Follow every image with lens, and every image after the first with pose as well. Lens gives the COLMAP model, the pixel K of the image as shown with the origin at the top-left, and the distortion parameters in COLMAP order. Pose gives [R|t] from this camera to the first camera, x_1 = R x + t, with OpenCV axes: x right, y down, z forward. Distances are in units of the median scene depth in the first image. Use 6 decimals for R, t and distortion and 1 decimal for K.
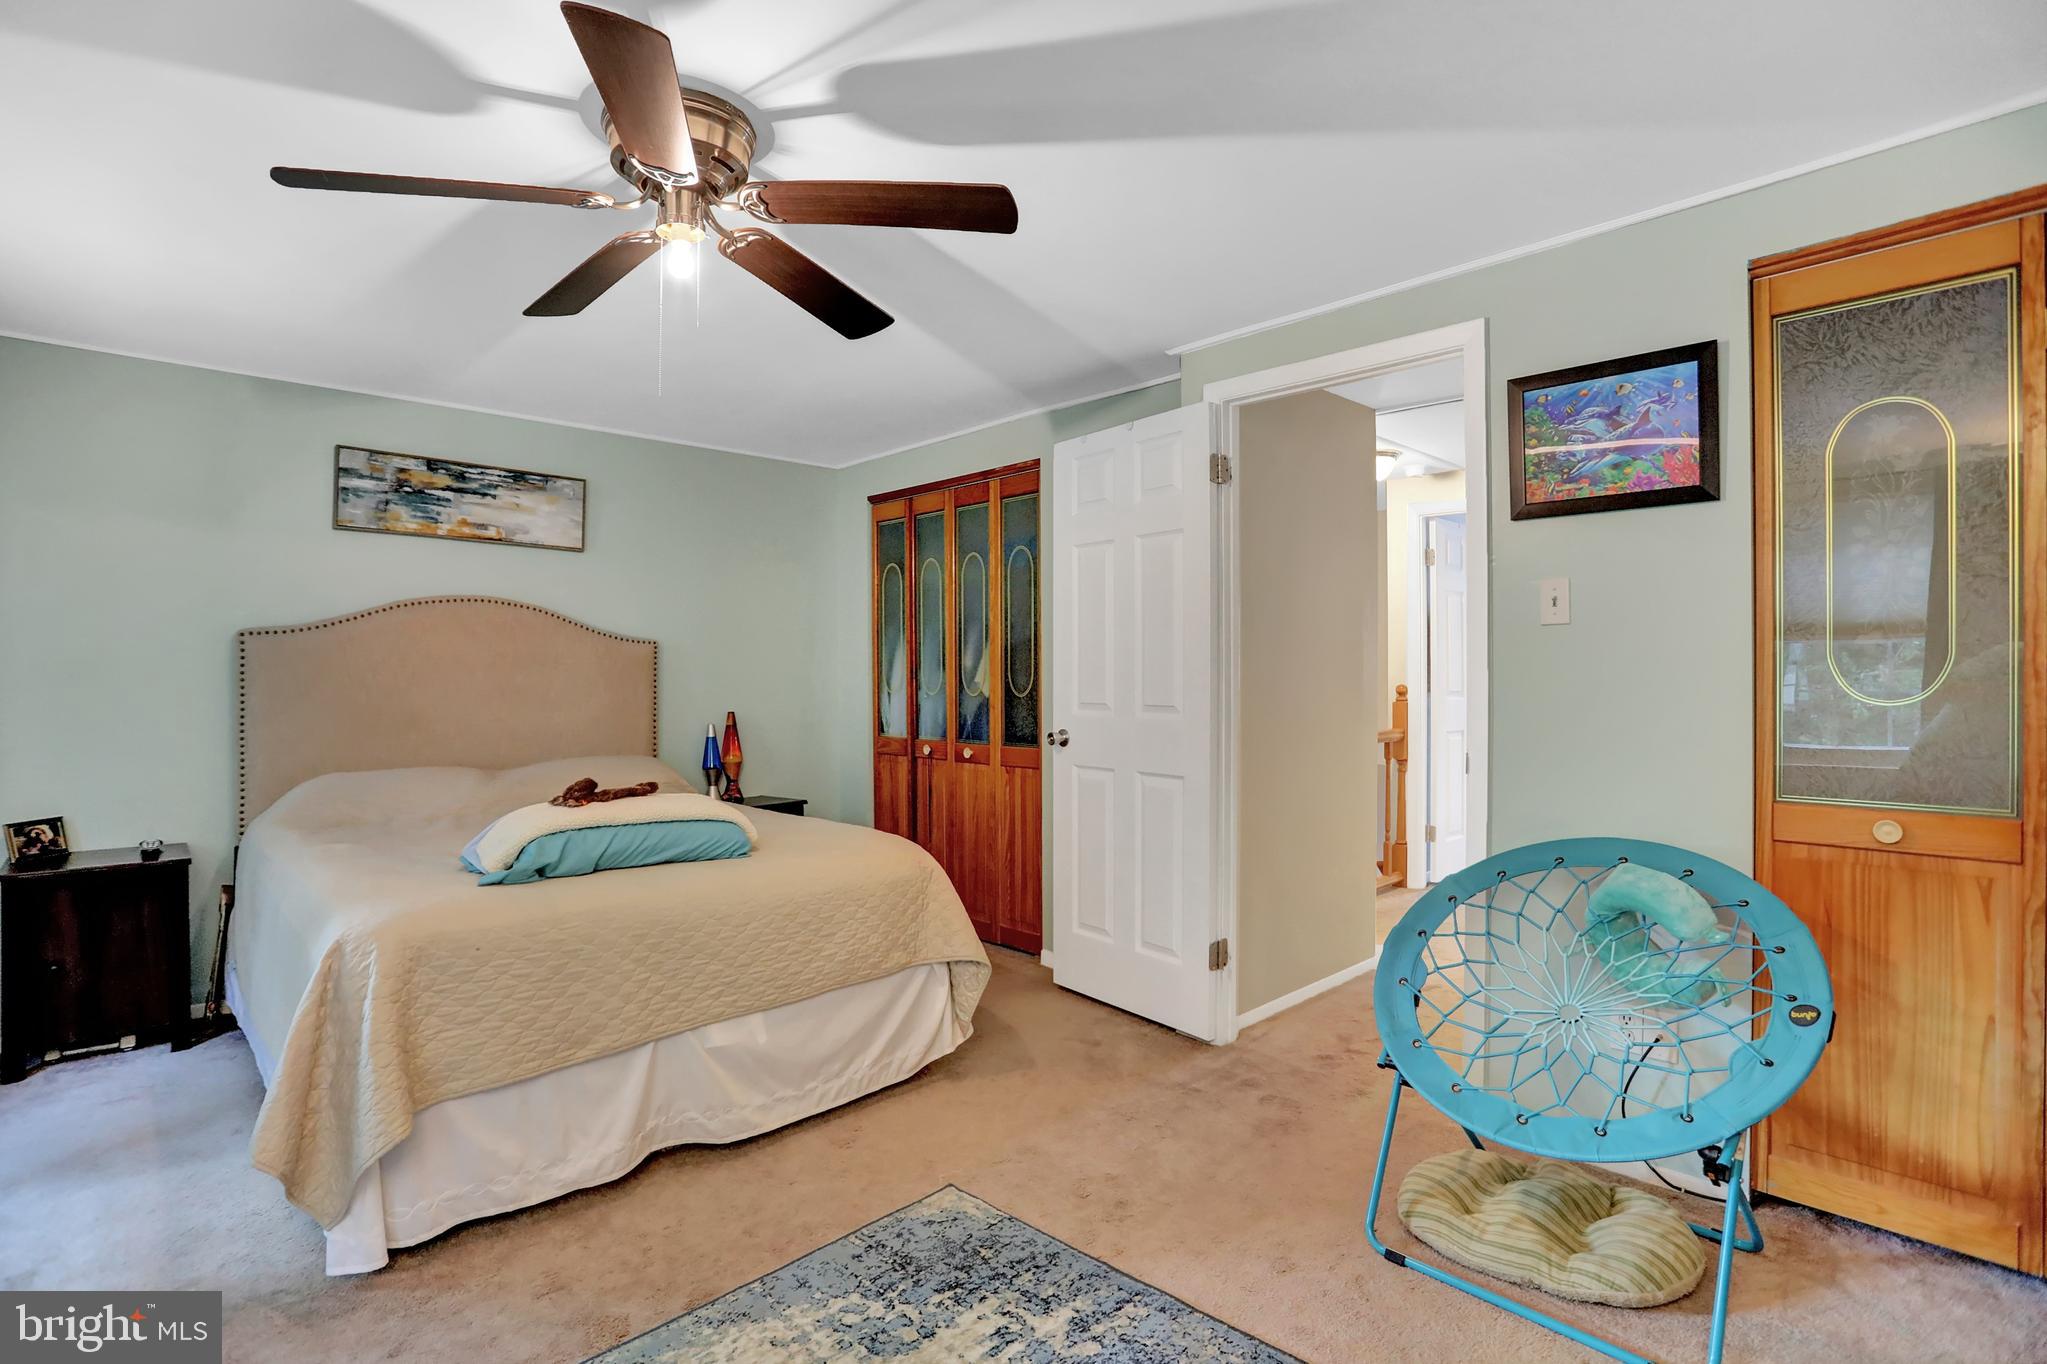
lens RADIAL K [[995.4, 0, 1007.8], [0, 995.4, 676.7], [0, 0, 1]] dist [-0.075073, 0.030593]
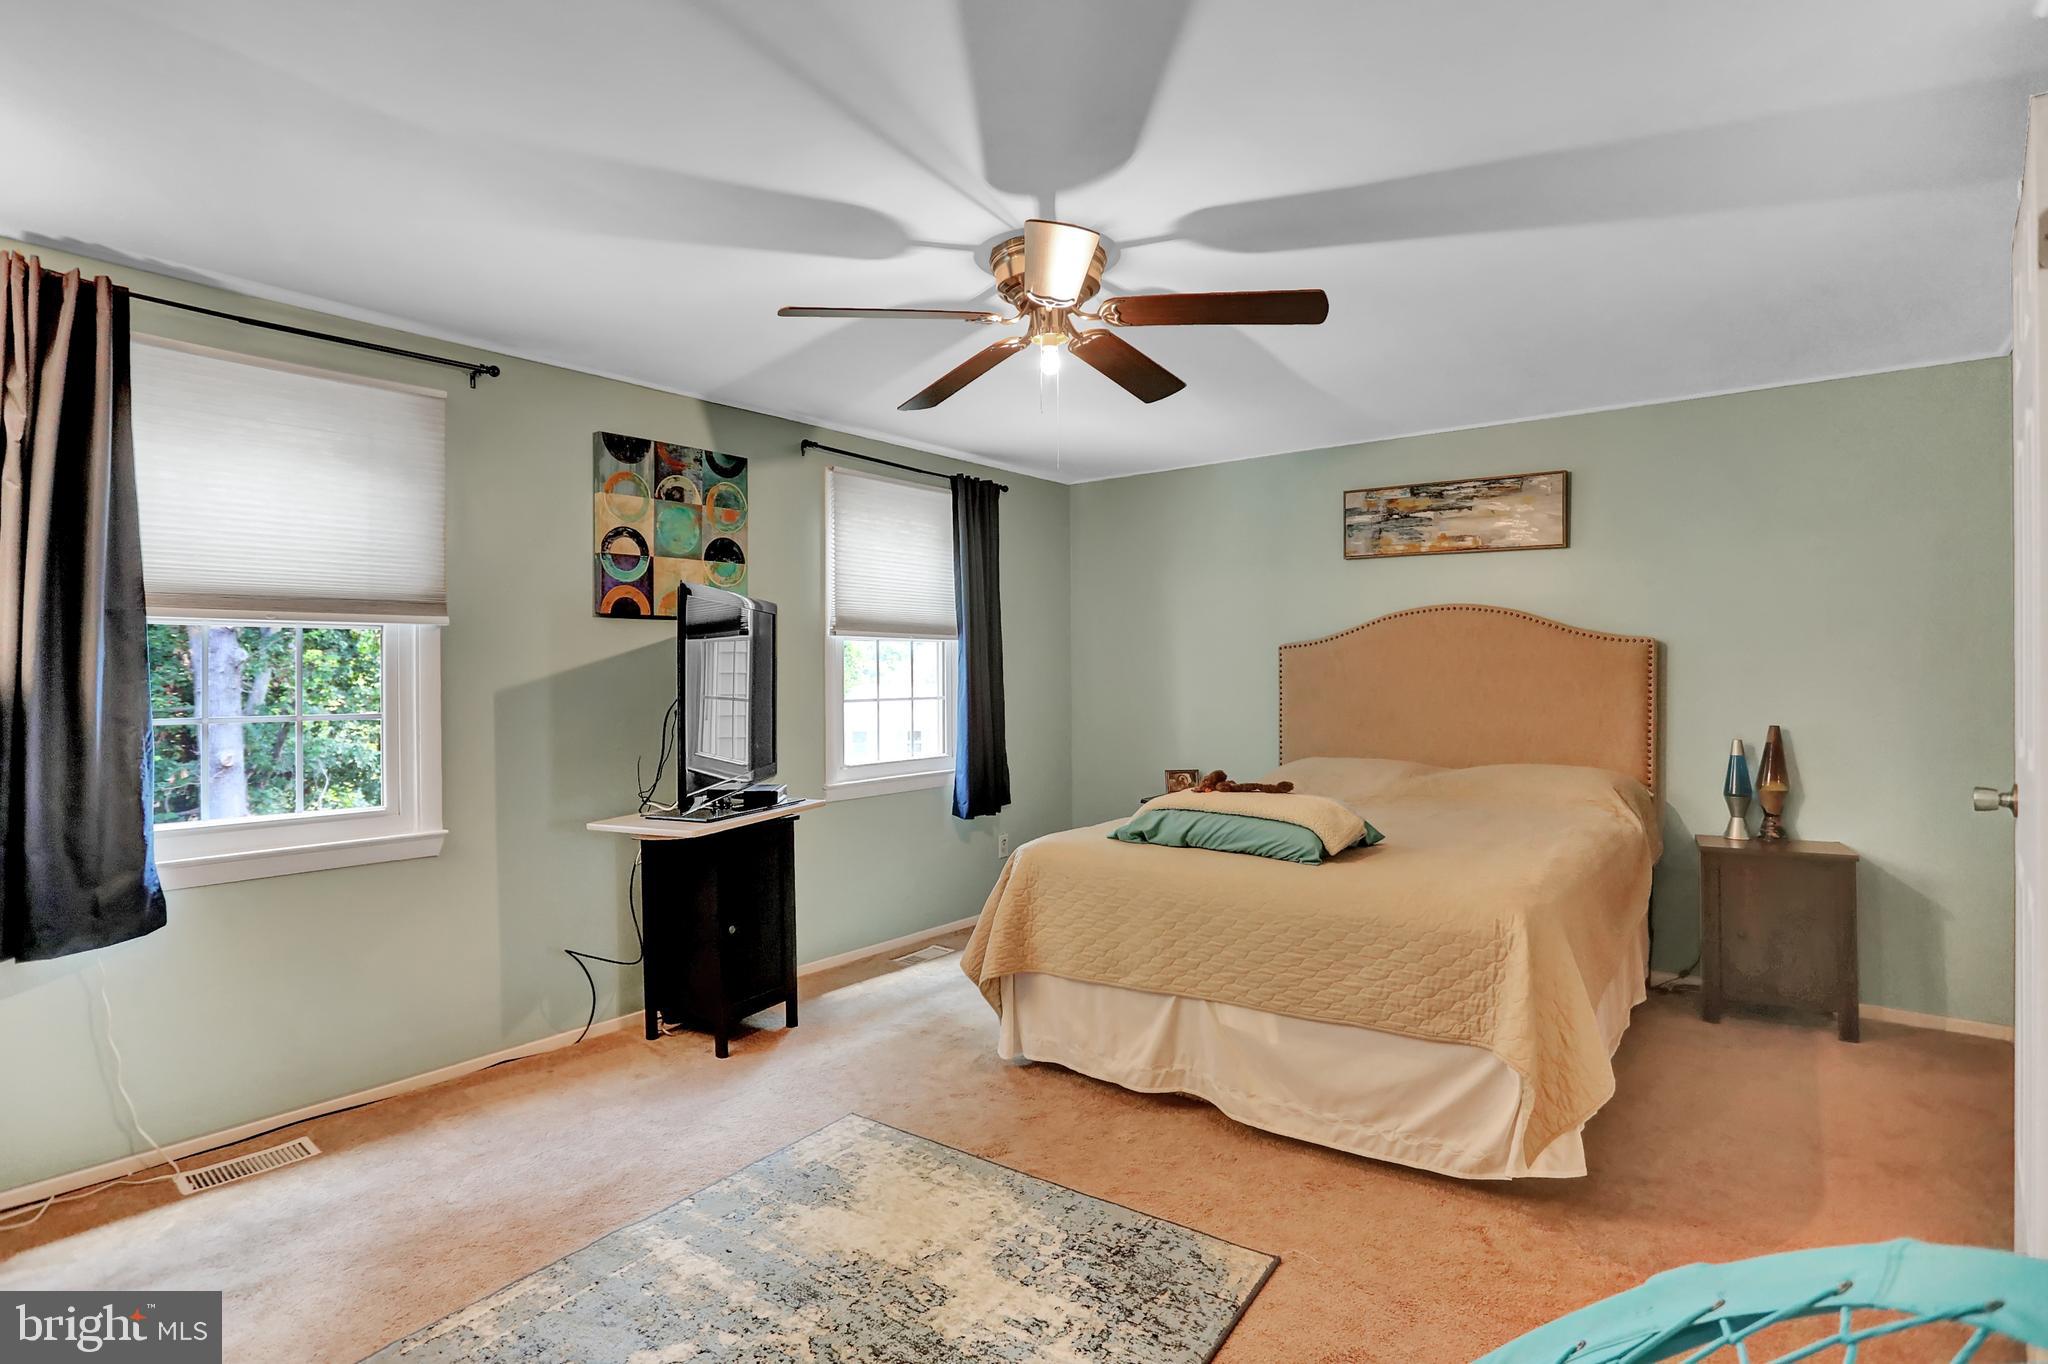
lens RADIAL K [[995.9, 0, 1008.3], [0, 995.9, 676.7], [0, 0, 1]] dist [-0.075073, 0.030593]
pose [[0.146129, 0.002083, -0.989263, 0.484602], [0.004045, 0.999988, 0.002703, -0.009087], [0.989257, -0.004396, 0.146119, 0.390510]]
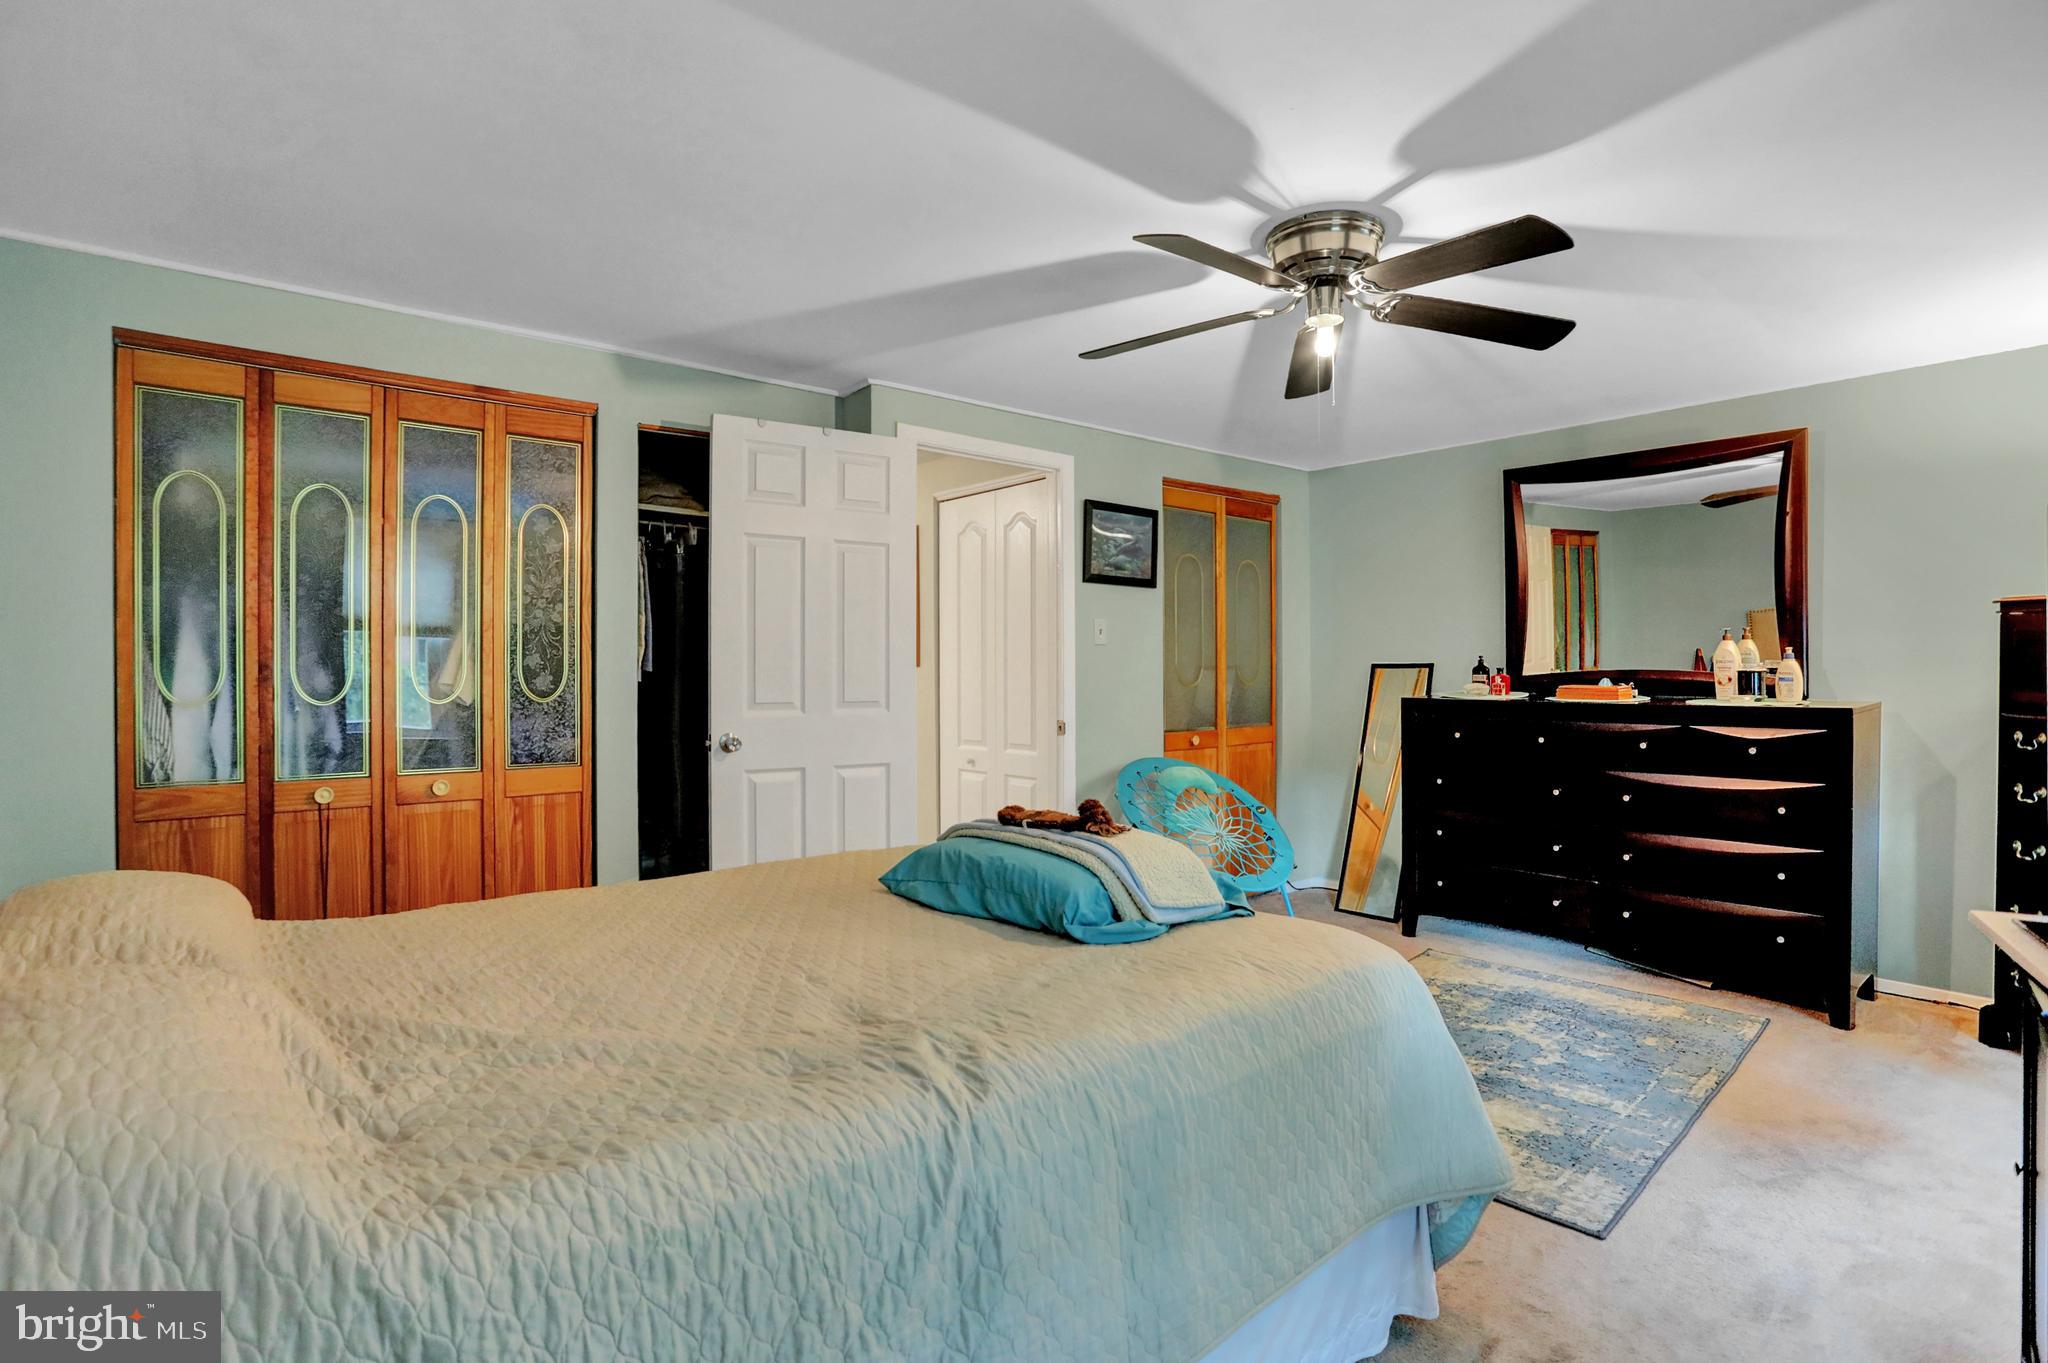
lens RADIAL K [[995.9, 0, 1008.3], [0, 995.9, 676.2], [0, 0, 1]] dist [-0.075073, 0.030593]
pose [[0.074046, -0.003789, 0.997248, -0.824343], [0.000755, 0.999993, 0.003744, -0.001413], [-0.997255, 0.000476, 0.074049, 0.676623]]
